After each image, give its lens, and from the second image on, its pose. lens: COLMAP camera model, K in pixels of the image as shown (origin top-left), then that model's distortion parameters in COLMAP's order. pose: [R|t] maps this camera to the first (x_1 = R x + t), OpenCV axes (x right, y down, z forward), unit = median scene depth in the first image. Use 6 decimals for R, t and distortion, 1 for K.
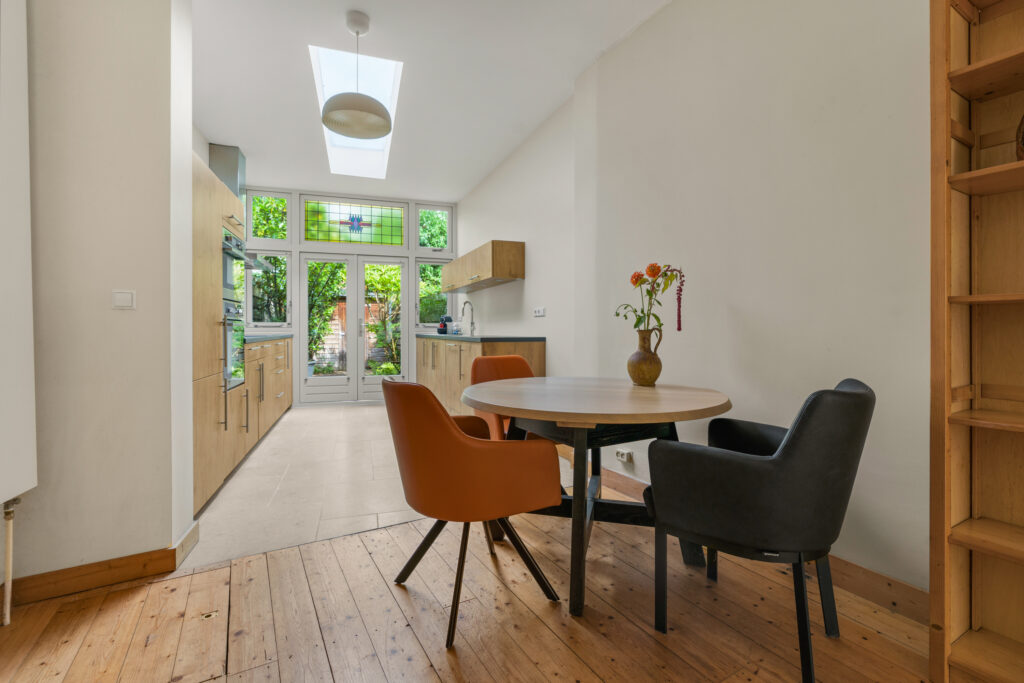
lens RADIAL K [[469.5, 0, 514.6], [0, 469.5, 333.5], [0, 0, 1]] dist [-0.009071, 0.000509]
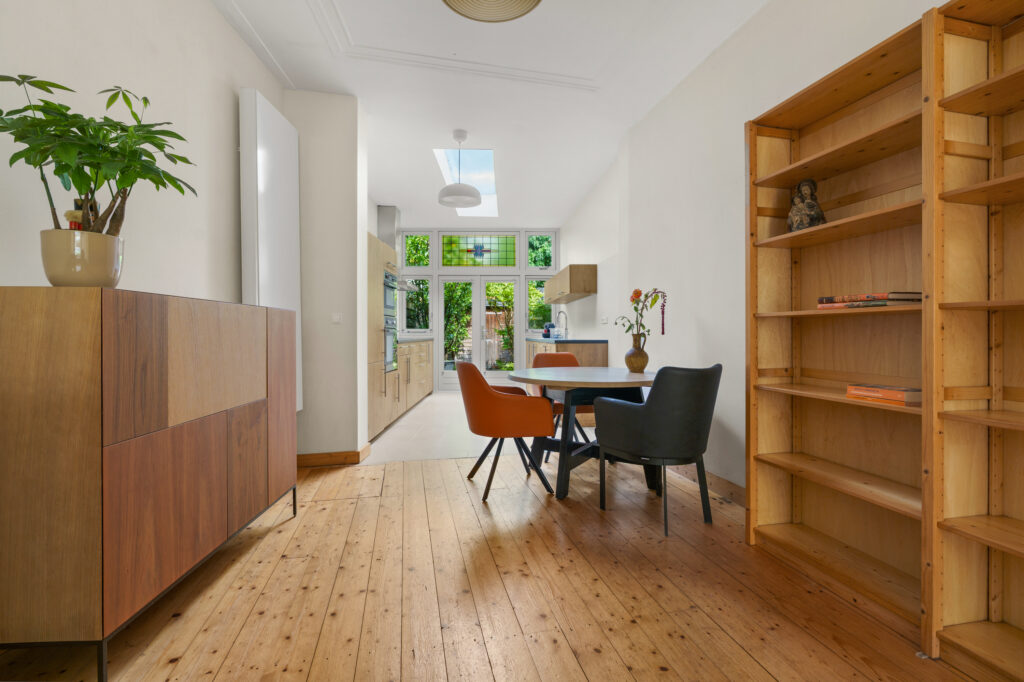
lens RADIAL K [[468.8, 0, 509.3], [0, 468.8, 338.9], [0, 0, 1]] dist [-0.021047, 0.000498]
pose [[0.952846, 0.002138, -0.303447, 0.175381], [-0.001779, 0.999997, 0.001460, 0.003000], [0.303449, -0.000851, 0.952847, -0.255946]]
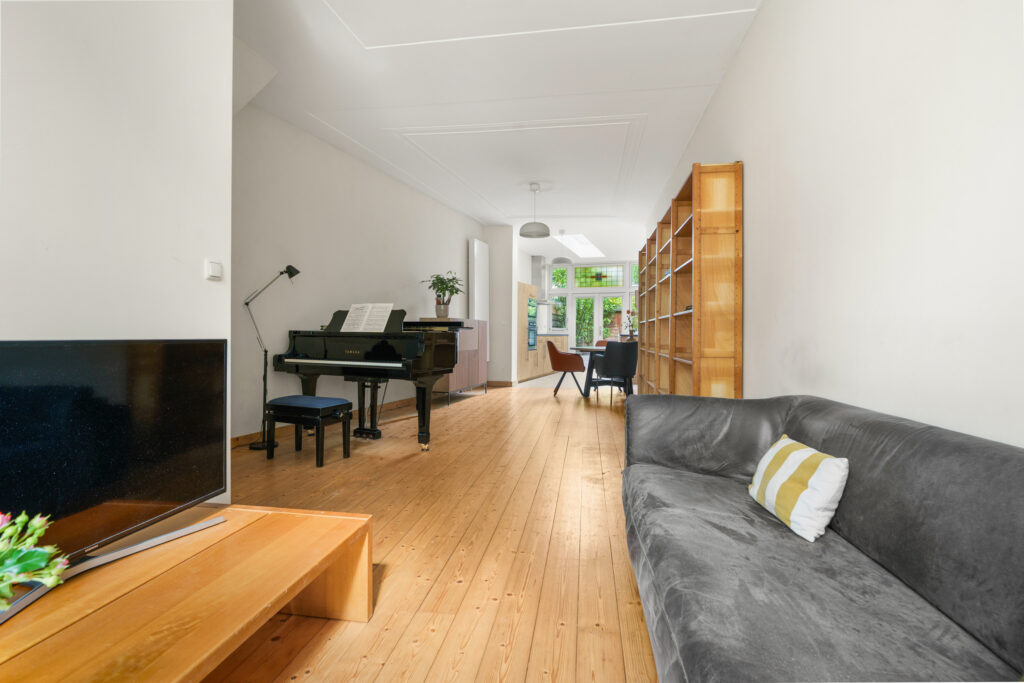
lens RADIAL K [[463.0, 0, 513.4], [0, 463.0, 339.0], [0, 0, 1]] dist [-0.009052, 0.000310]
pose [[0.776425, 0.011910, -0.630098, 0.826478], [-0.012862, 0.999913, 0.003051, 0.026172], [0.630079, 0.005735, 0.776510, -0.969390]]
